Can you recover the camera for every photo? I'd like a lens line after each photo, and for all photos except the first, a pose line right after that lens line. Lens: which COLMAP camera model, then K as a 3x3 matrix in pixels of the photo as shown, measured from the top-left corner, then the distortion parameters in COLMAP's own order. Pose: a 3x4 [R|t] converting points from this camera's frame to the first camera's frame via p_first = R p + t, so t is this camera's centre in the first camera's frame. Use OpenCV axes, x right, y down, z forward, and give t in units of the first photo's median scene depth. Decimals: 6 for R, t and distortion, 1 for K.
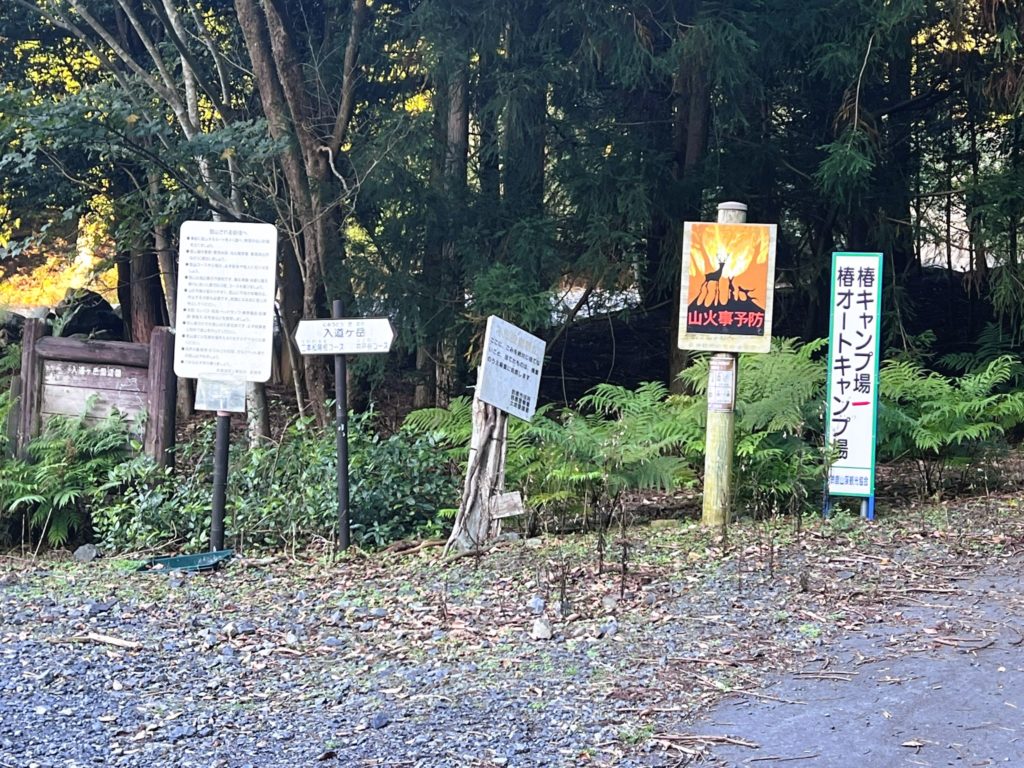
lens RADIAL K [[1699.4, 0, 512.4], [0, 1699.4, 383.8], [0, 0, 1]] dist [0.033929, 0.000000]
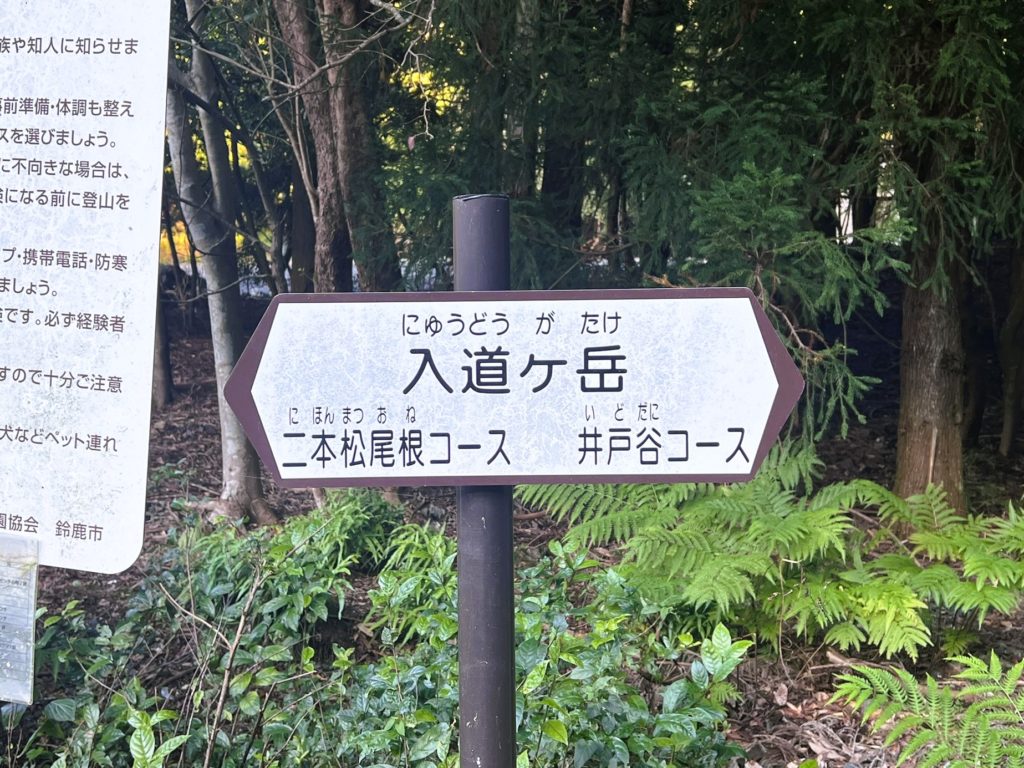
lens RADIAL K [[1107.7, 0, 511.1], [0, 1107.7, 383.4], [0, 0, 1]] dist [-0.017626, 0.000000]
pose [[0.998560, 0.015740, 0.051292, -0.102556], [-0.018491, 0.998391, 0.053600, -0.034066], [-0.050366, -0.054471, 0.997244, 0.854106]]
